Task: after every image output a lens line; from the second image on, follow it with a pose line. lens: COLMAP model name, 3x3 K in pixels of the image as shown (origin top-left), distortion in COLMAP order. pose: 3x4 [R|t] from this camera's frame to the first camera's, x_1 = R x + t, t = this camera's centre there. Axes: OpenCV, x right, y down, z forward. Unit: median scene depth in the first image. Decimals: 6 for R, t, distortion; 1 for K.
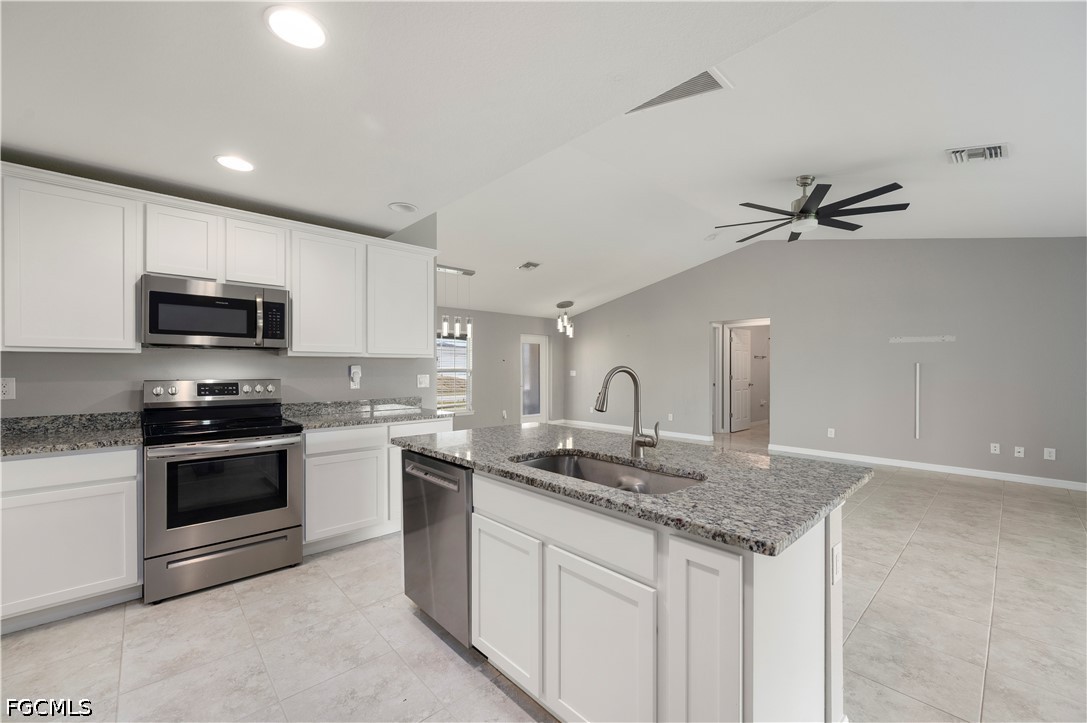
lens RADIAL K [[433.8, 0, 544.4], [0, 433.8, 367.8], [0, 0, 1]] dist [-0.001300, -0.000021]
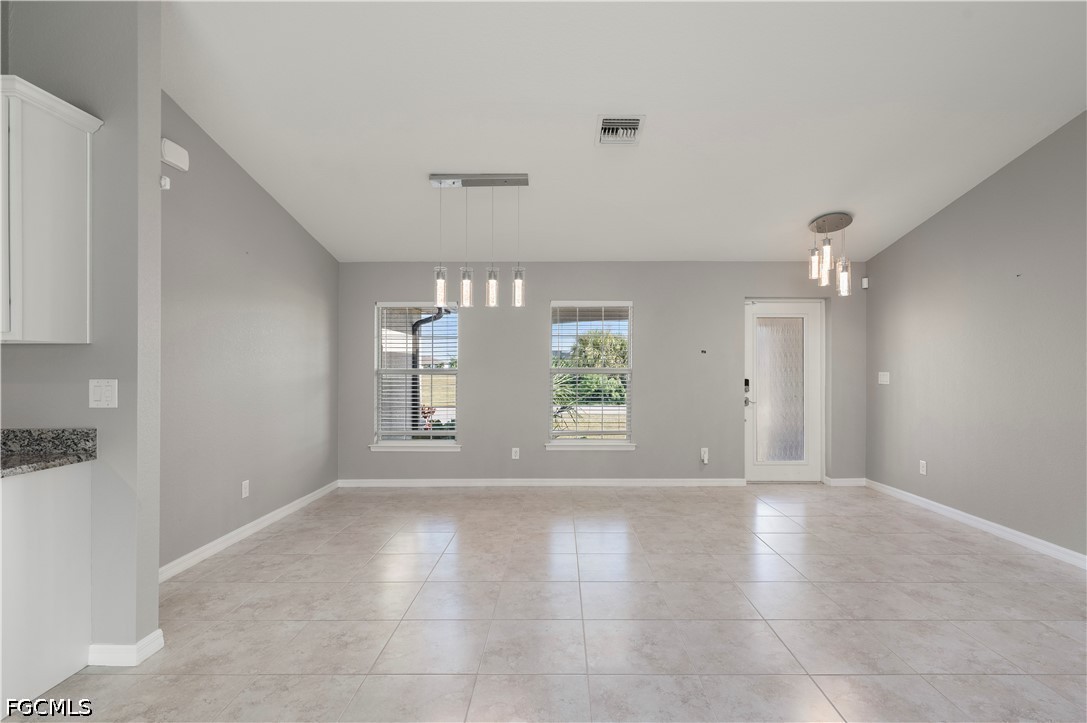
lens RADIAL K [[512.6, 0, 559.3], [0, 512.6, 367.4], [0, 0, 1]] dist [-0.000761, 0.000298]
pose [[0.731995, -0.000738, -0.681309, 0.561281], [0.001075, 0.999999, 0.000071, 0.004042], [0.681309, -0.000784, 0.731996, 1.214144]]
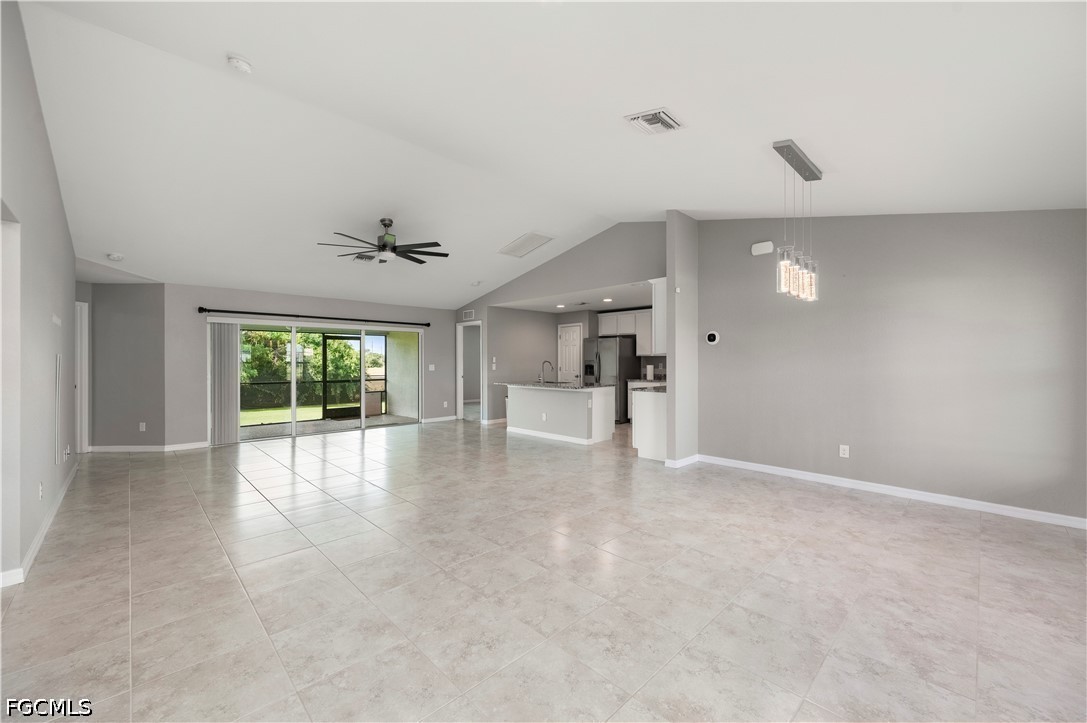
lens RADIAL K [[422.7, 0, 545.4], [0, 422.7, 361.6], [0, 0, 1]] dist [-0.007163, -0.000002]
pose [[-0.999596, 0.002252, -0.028335, 0.178247], [0.002217, 0.999997, 0.001268, 0.001485], [0.028338, 0.001205, -0.999598, 2.930033]]
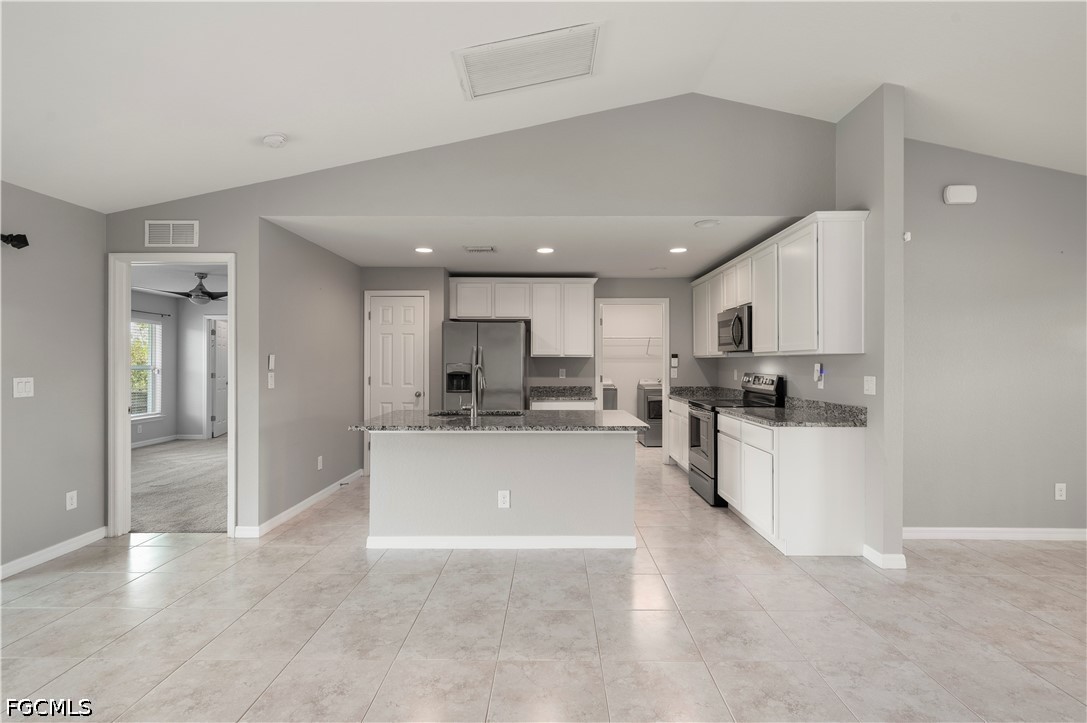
lens RADIAL K [[507.7, 0, 546.3], [0, 507.7, 361.0], [0, 0, 1]] dist [-0.000088, -0.000101]
pose [[-0.686161, -0.003583, -0.727441, 0.880899], [-0.002108, 0.999993, -0.002937, -0.007731], [0.727447, -0.000482, -0.686164, 1.539144]]
